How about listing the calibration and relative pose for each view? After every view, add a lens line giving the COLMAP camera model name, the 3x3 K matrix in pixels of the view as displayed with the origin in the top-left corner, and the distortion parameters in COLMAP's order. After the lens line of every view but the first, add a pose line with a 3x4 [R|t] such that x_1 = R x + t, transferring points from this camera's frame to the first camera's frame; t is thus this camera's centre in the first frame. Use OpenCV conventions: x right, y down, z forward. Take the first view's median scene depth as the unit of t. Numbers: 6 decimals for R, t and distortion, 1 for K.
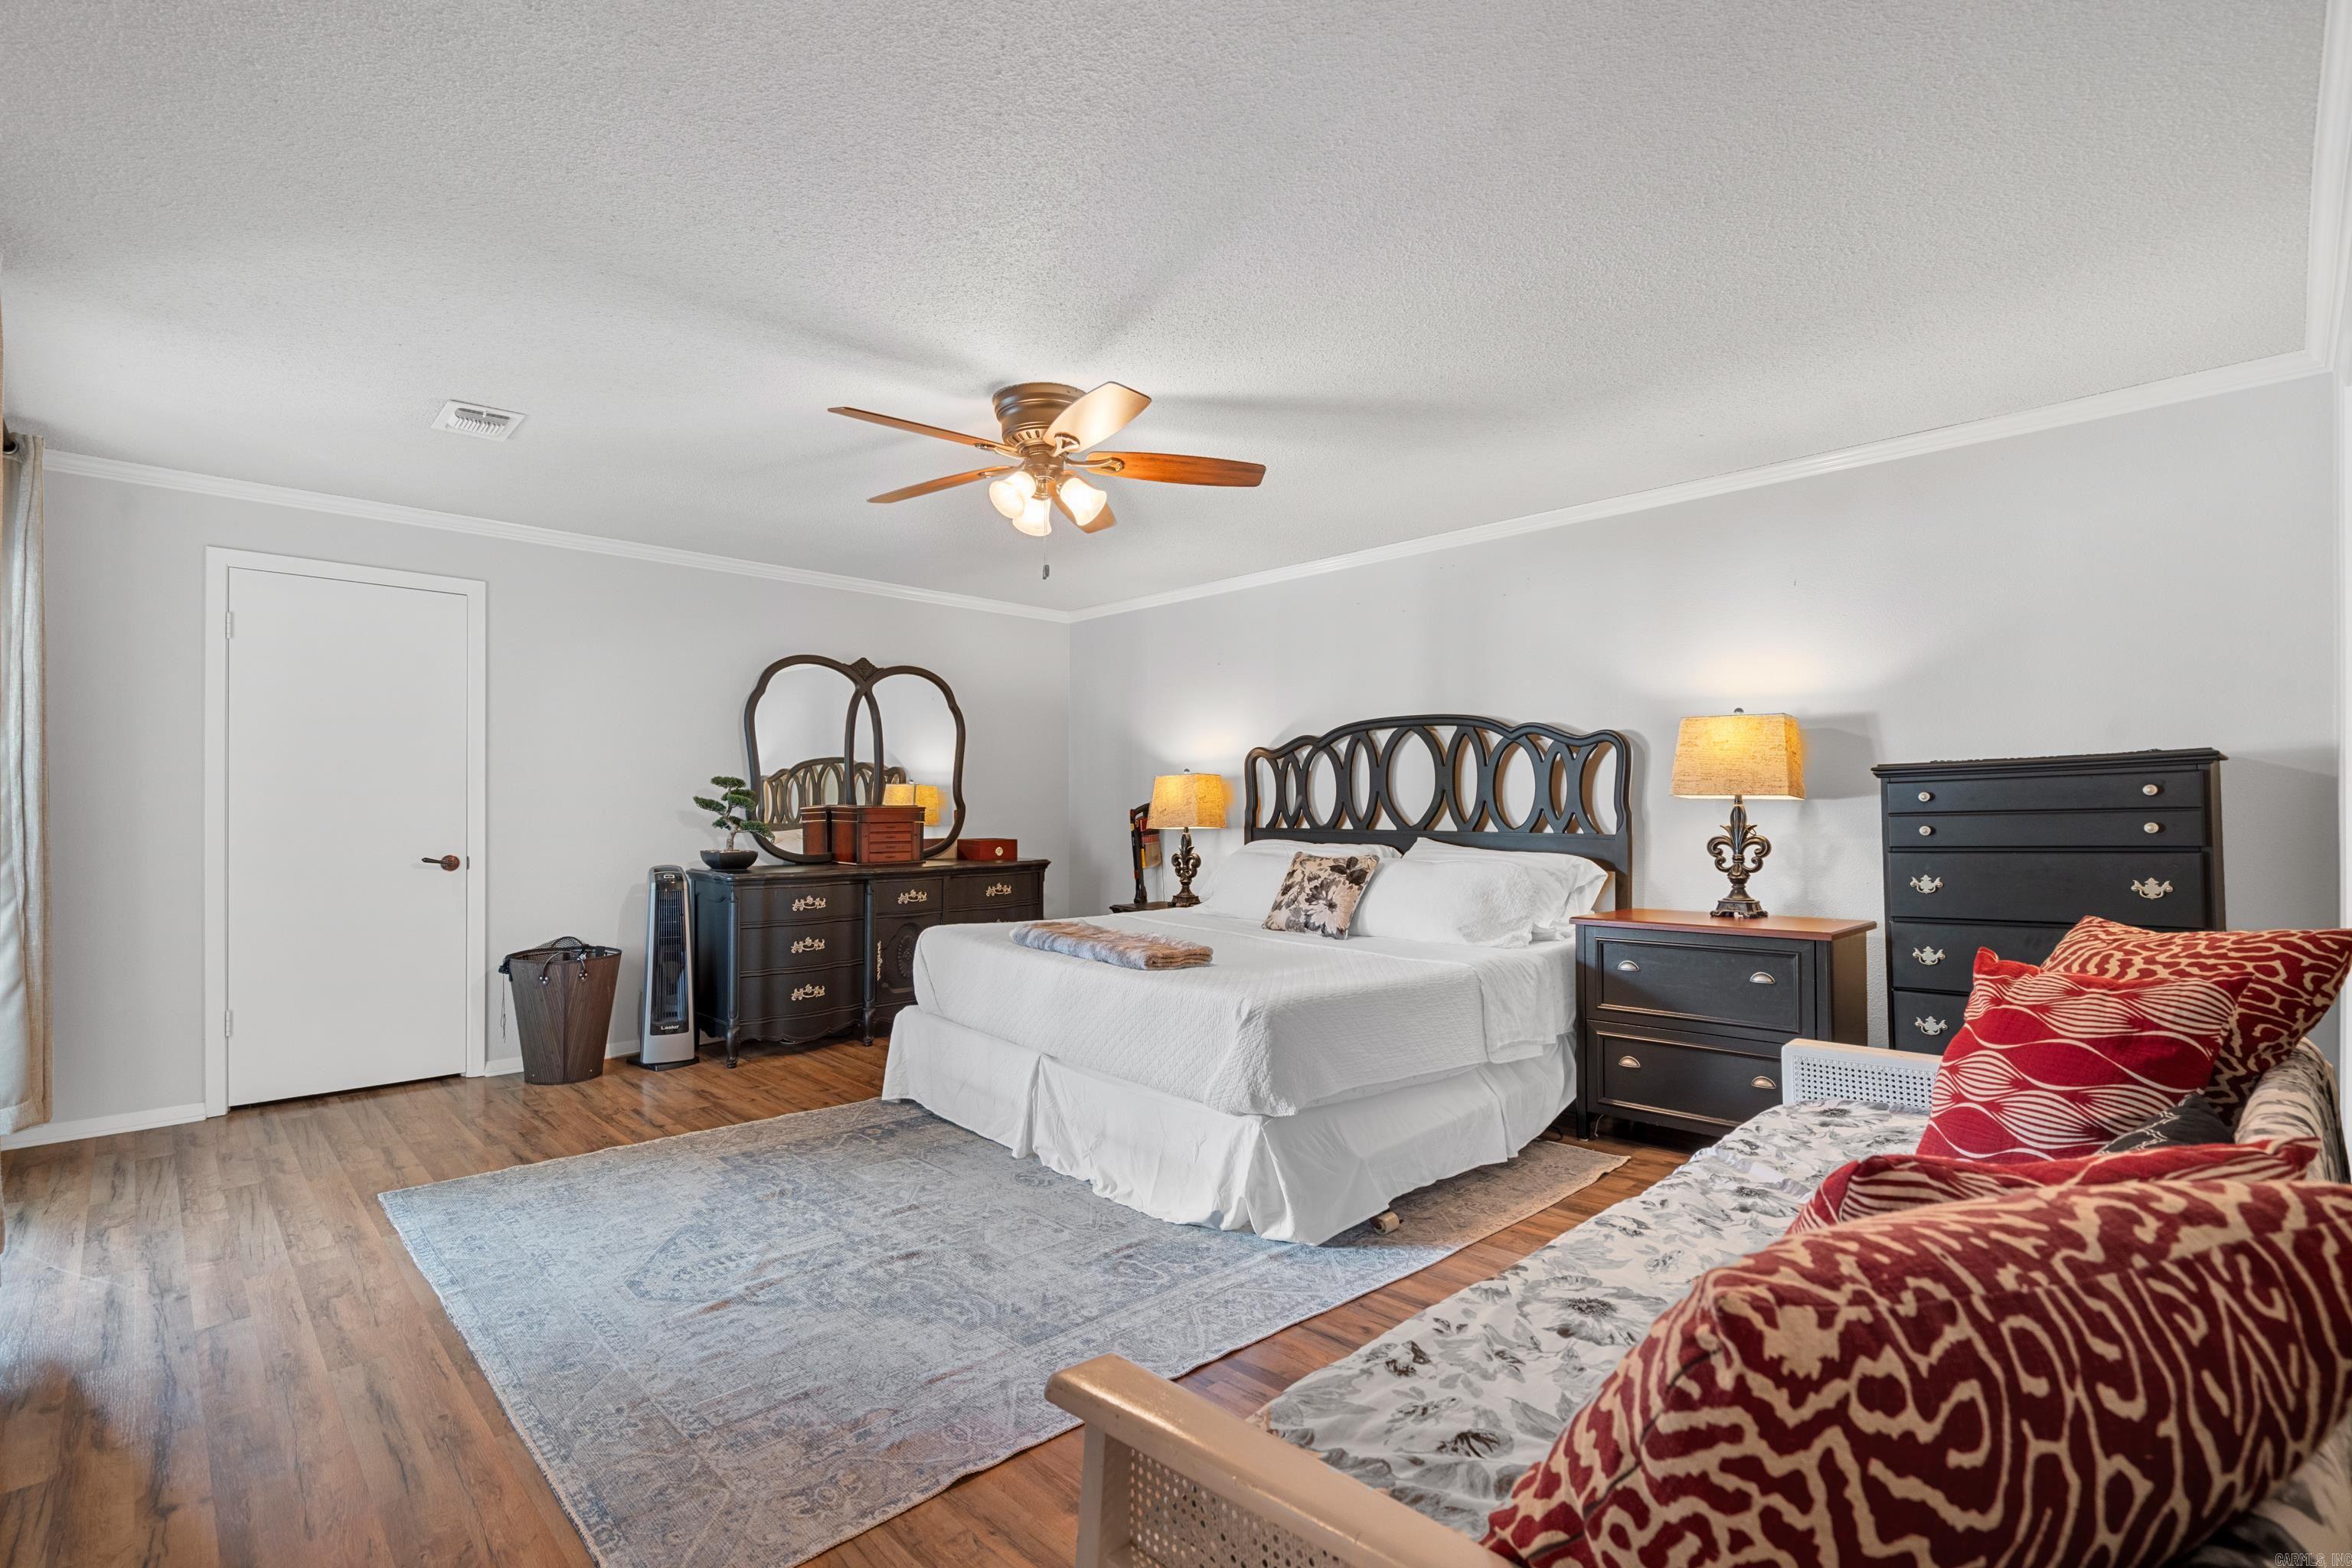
lens RADIAL K [[1075.9, 0, 1173.7], [0, 1075.9, 813.8], [0, 0, 1]] dist [-0.004666, 0.000554]
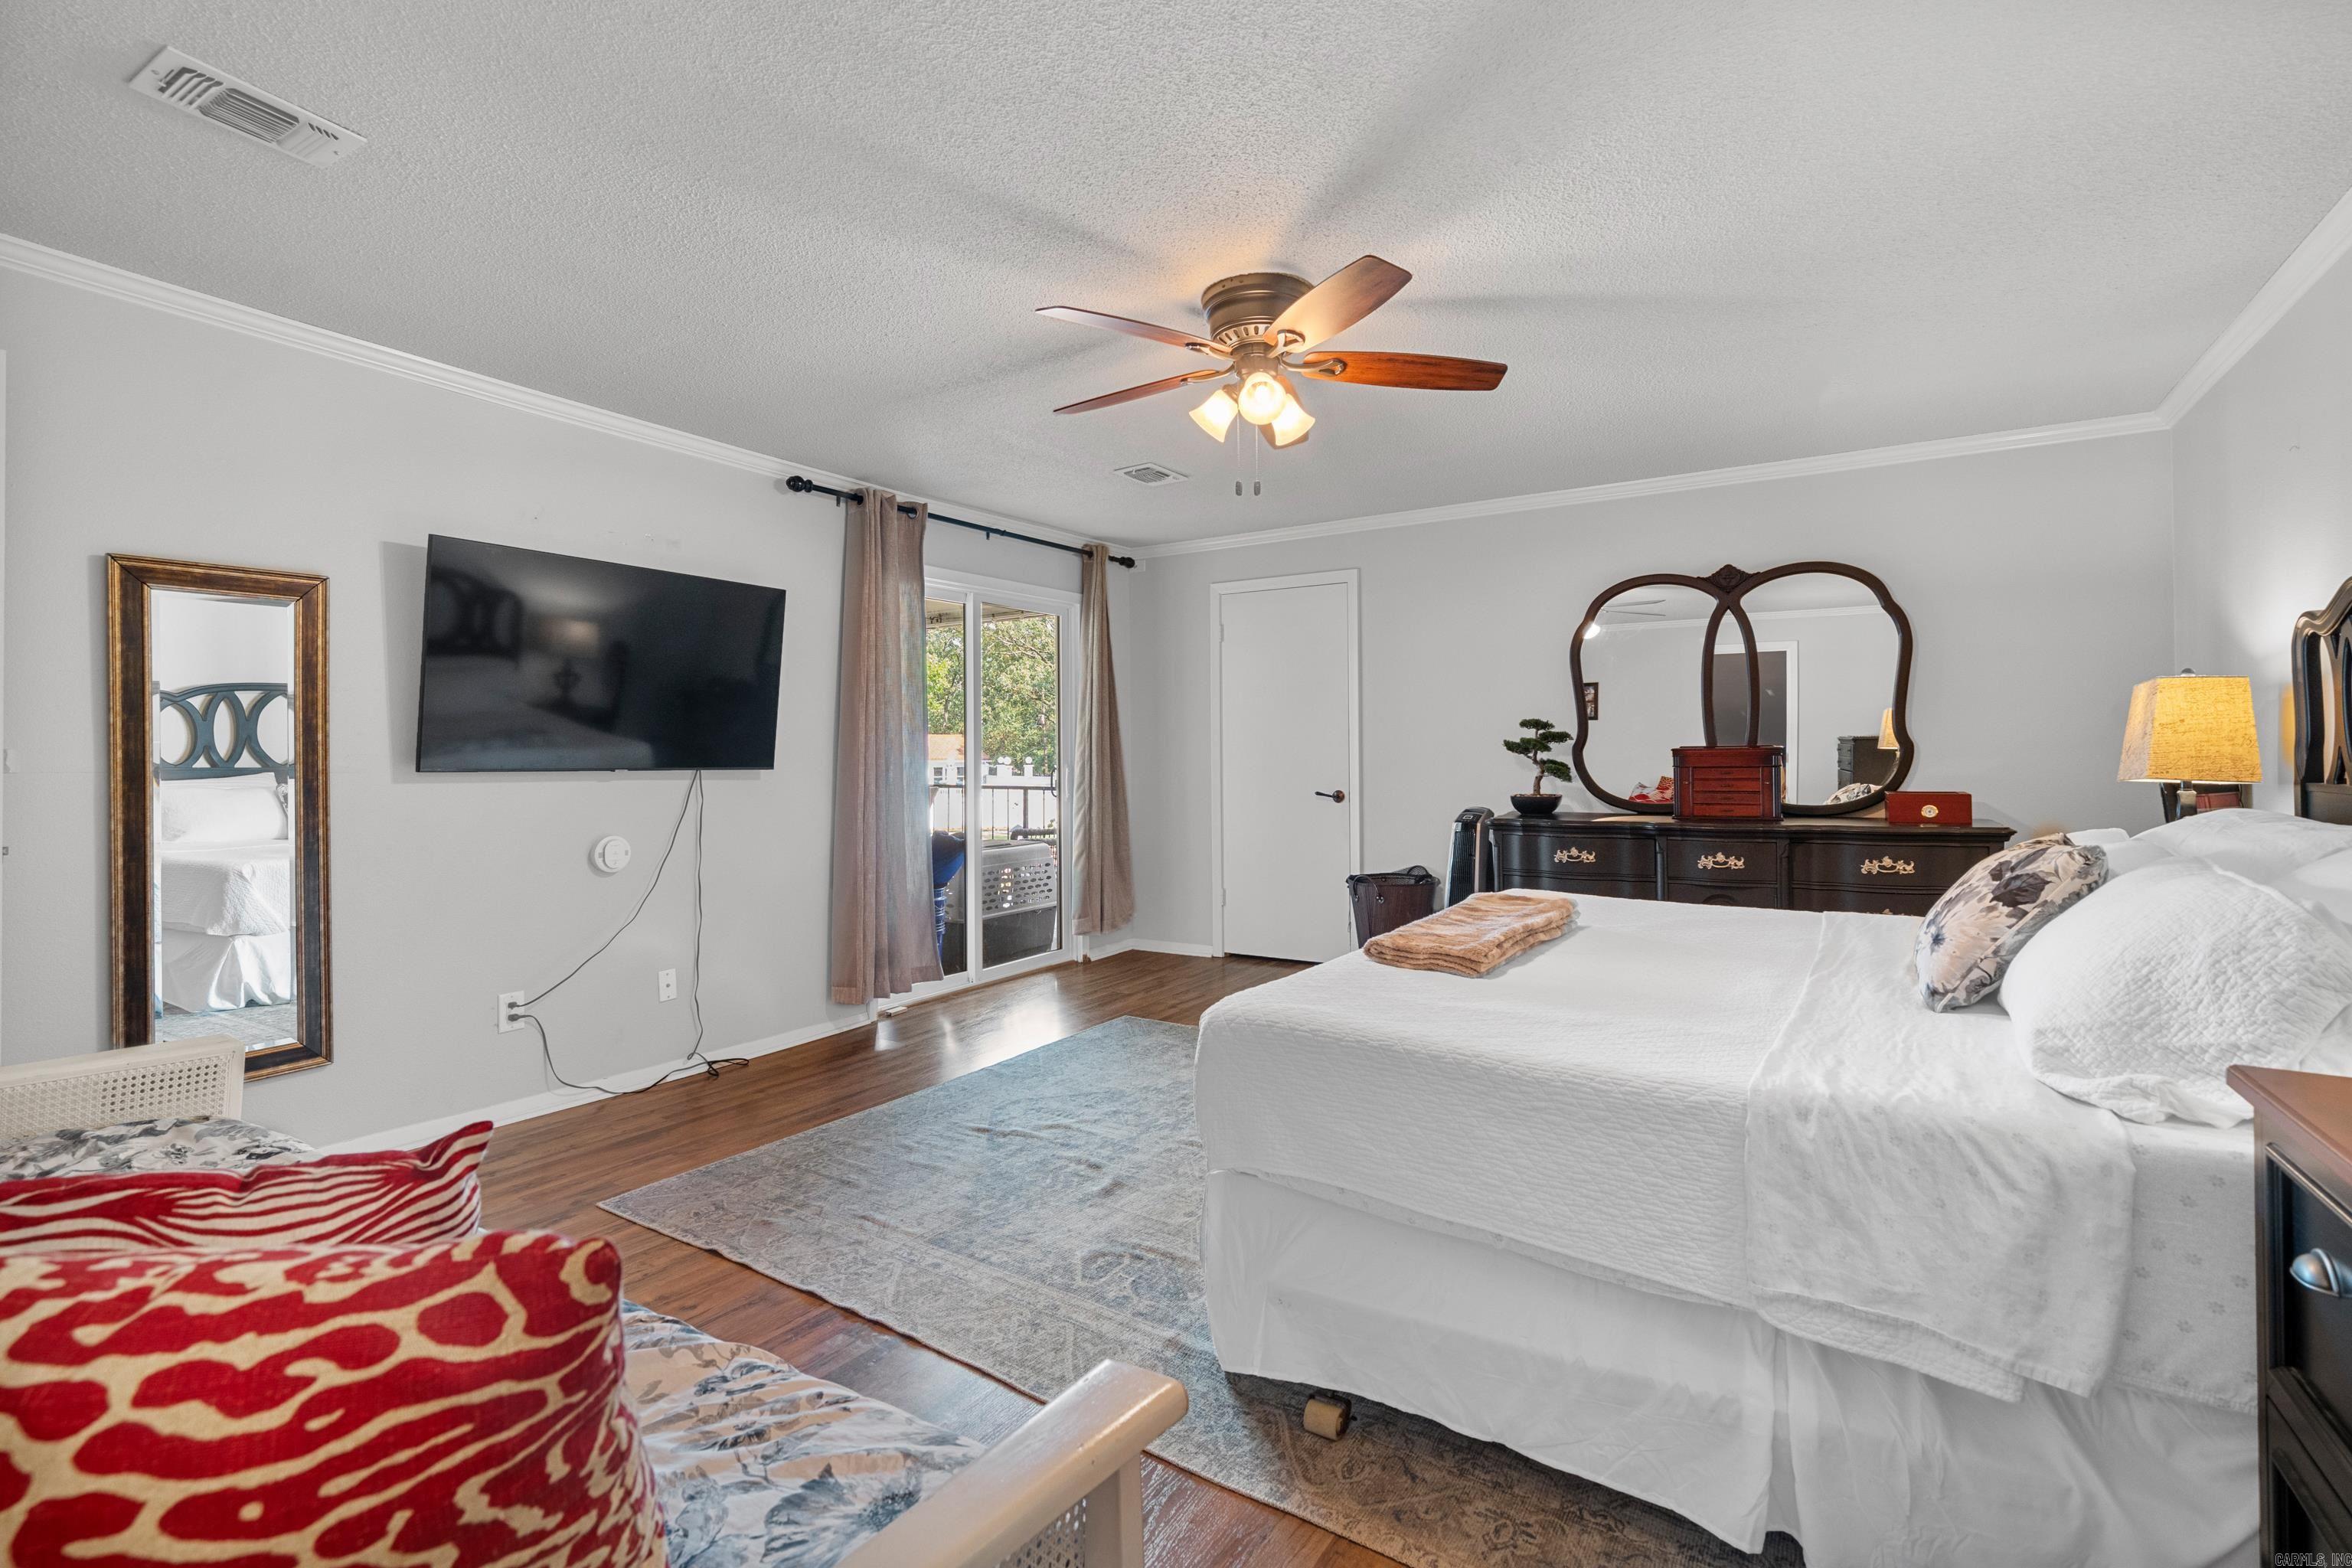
lens RADIAL K [[1075.9, 0, 1155.3], [0, 1075.9, 747.2], [0, 0, 1]] dist [-0.004666, 0.000554]
pose [[0.232757, -0.012650, -0.972453, 0.496834], [0.001998, 0.999920, -0.012529, 0.002999], [0.972533, 0.000974, 0.232763, 0.488596]]
